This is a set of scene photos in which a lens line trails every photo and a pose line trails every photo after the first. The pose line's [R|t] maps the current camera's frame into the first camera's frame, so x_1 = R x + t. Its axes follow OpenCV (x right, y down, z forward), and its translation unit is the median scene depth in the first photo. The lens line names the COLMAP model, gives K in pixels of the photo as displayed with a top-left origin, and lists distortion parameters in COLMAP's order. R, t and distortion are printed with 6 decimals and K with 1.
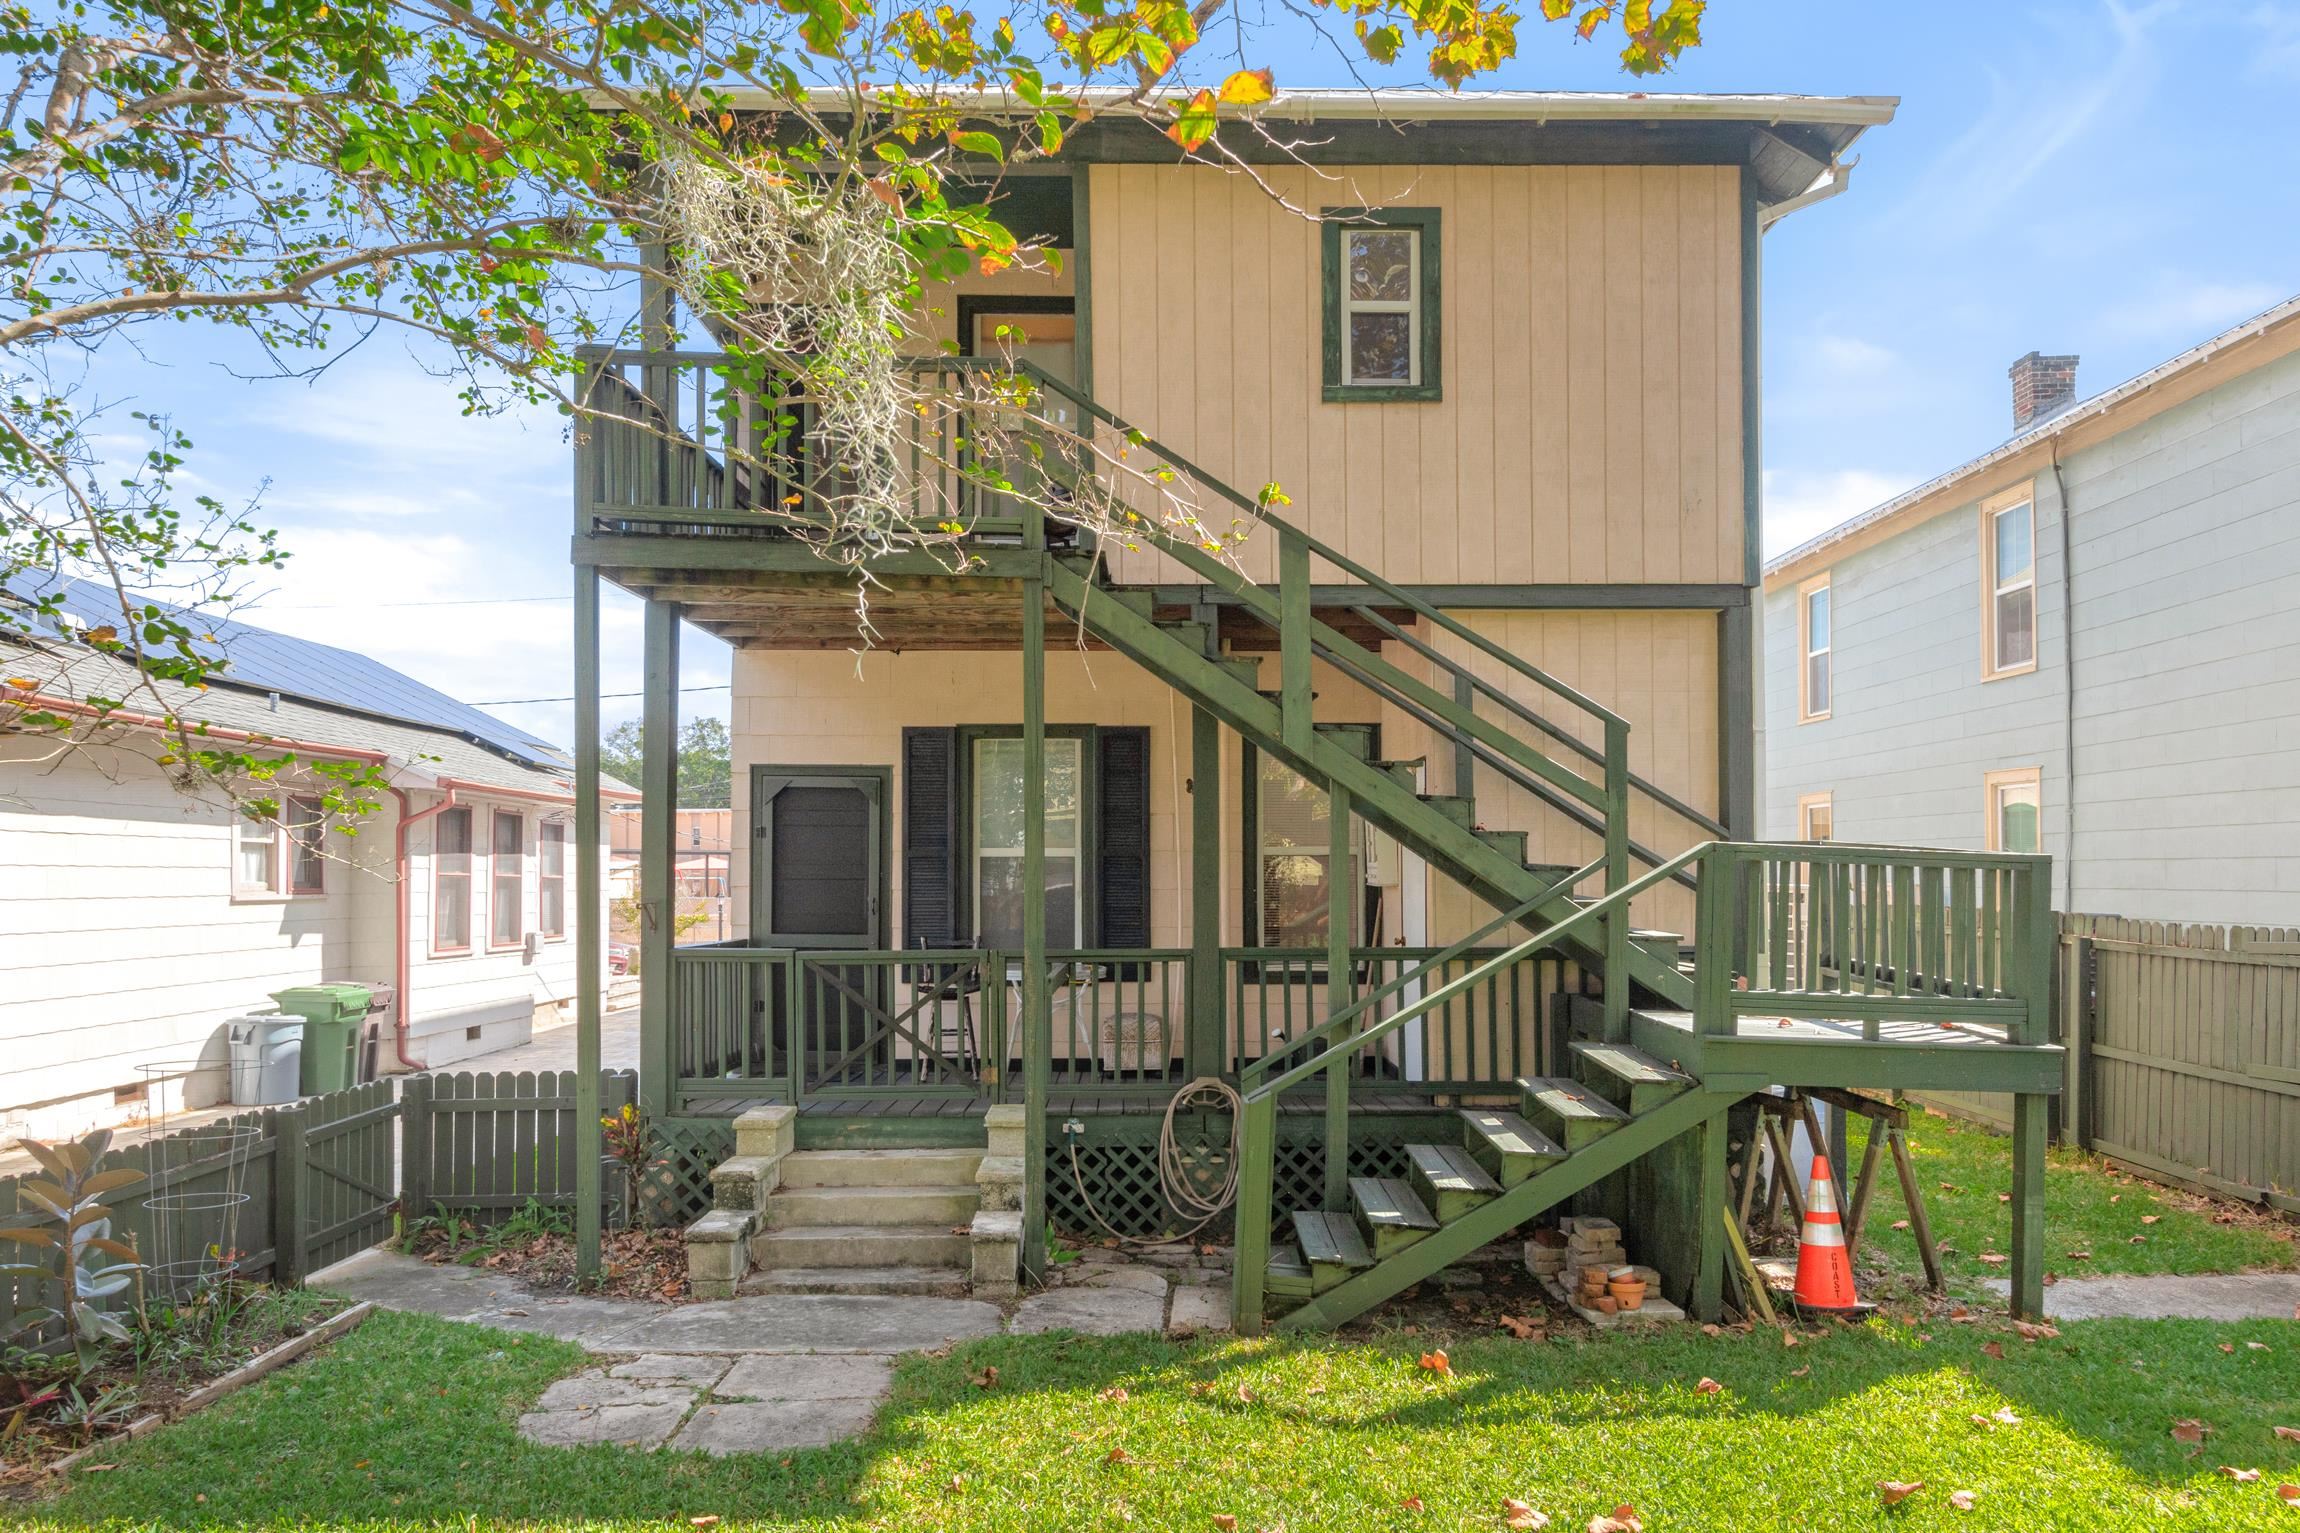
lens RADIAL K [[1549.7, 0, 1150.7], [0, 1549.7, 868.3], [0, 0, 1]] dist [-0.006535, -0.002524]
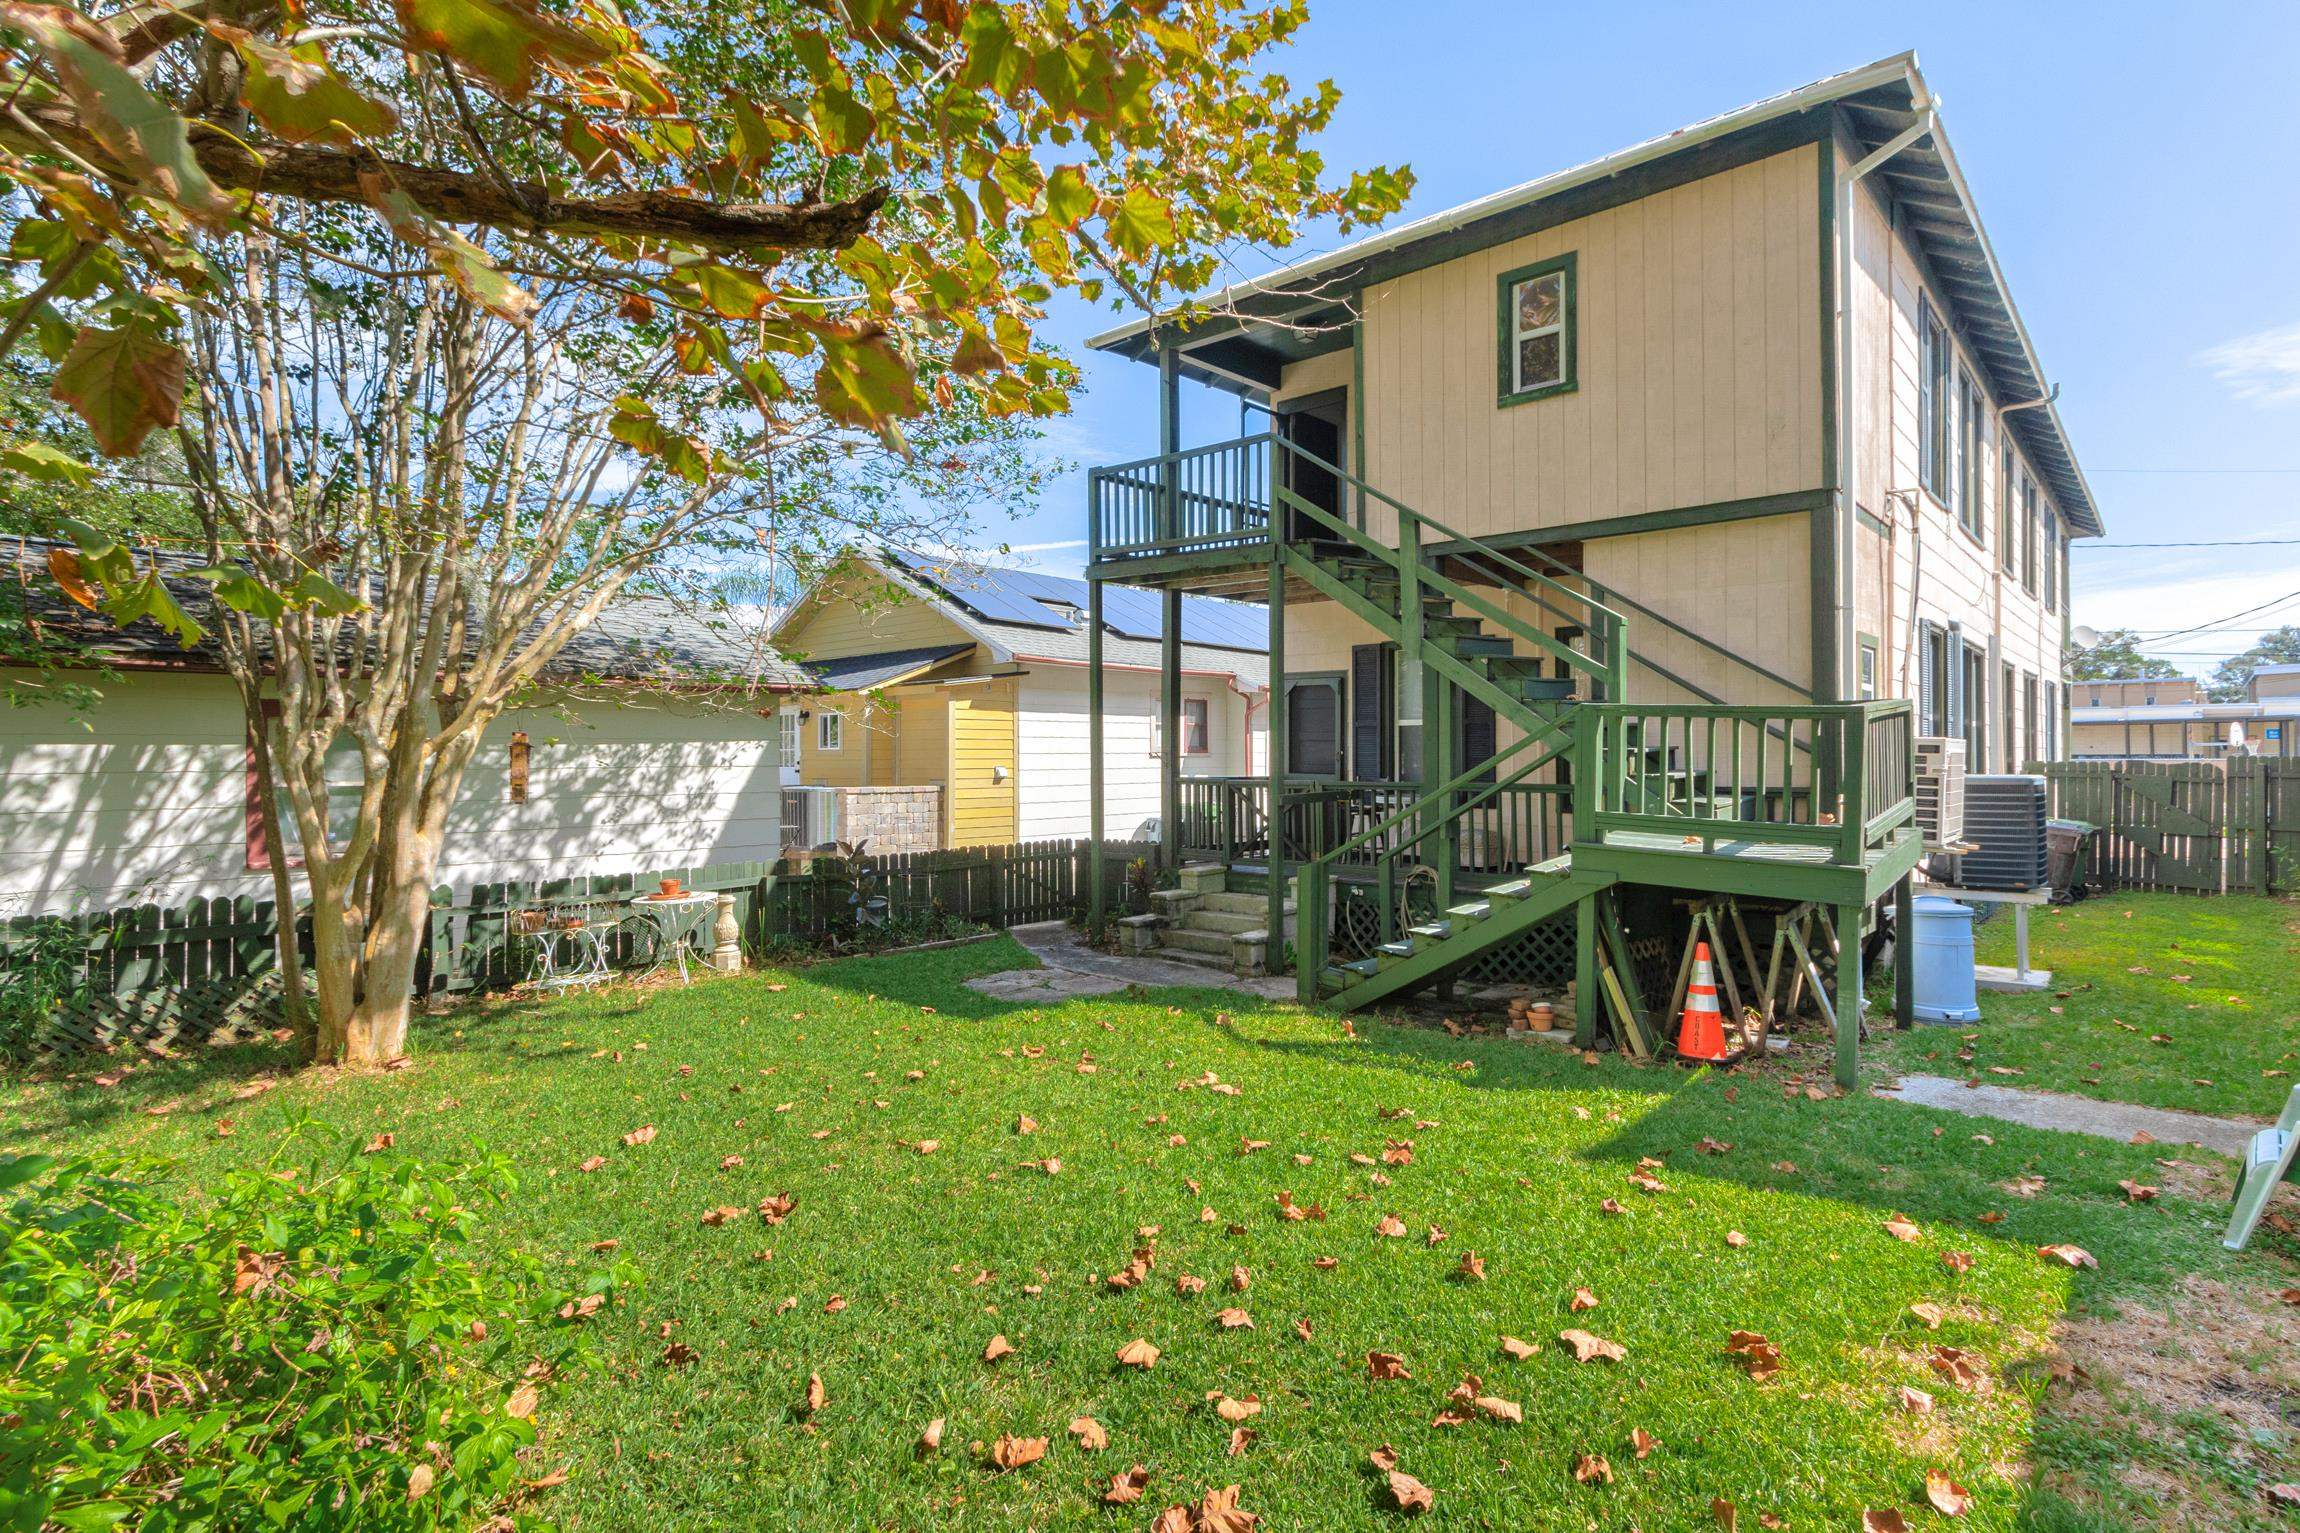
lens RADIAL K [[1131.3, 0, 1150.0], [0, 1131.3, 766.5], [0, 0, 1]] dist [0.001197, 0.000175]
pose [[0.731939, 0.005016, -0.681352, 0.596983], [0.010226, 0.999779, 0.018346, 0.012367], [0.681294, -0.020395, 0.731726, -0.009783]]
